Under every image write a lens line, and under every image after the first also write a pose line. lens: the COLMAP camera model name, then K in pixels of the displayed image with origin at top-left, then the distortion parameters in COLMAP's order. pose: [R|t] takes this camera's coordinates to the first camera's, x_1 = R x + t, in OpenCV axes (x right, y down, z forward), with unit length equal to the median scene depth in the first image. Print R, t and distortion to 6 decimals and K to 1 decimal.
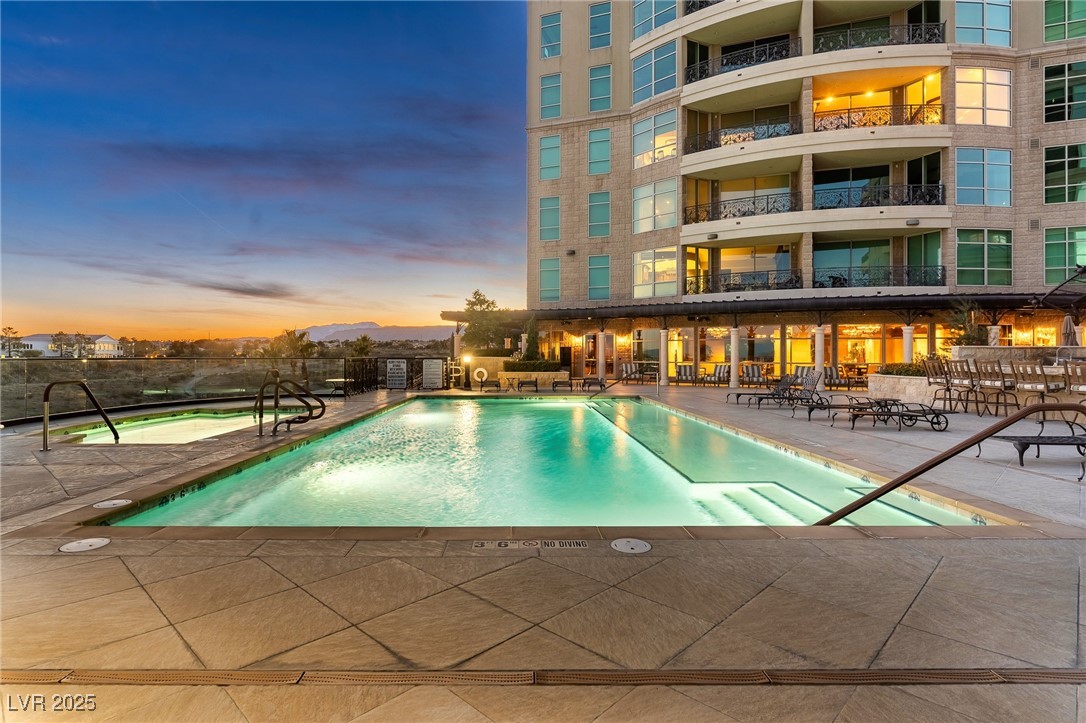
lens RADIAL K [[573.6, 0, 534.5], [0, 573.6, 357.7], [0, 0, 1]] dist [-0.002528, 0.002946]
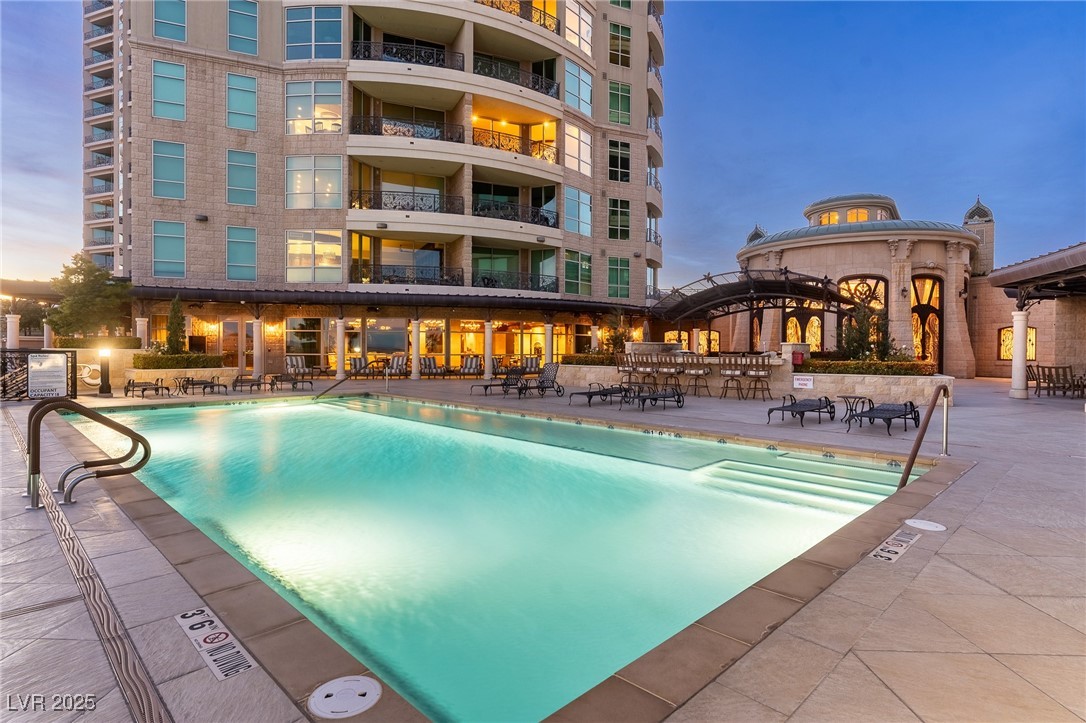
lens RADIAL K [[573.6, 0, 534.5], [0, 573.6, 357.7], [0, 0, 1]] dist [-0.002528, 0.002946]
pose [[0.719391, -0.010485, 0.694526, -0.186837], [-0.002345, 0.999844, 0.017523, -0.004040], [-0.694601, -0.014235, 0.719254, 0.113236]]
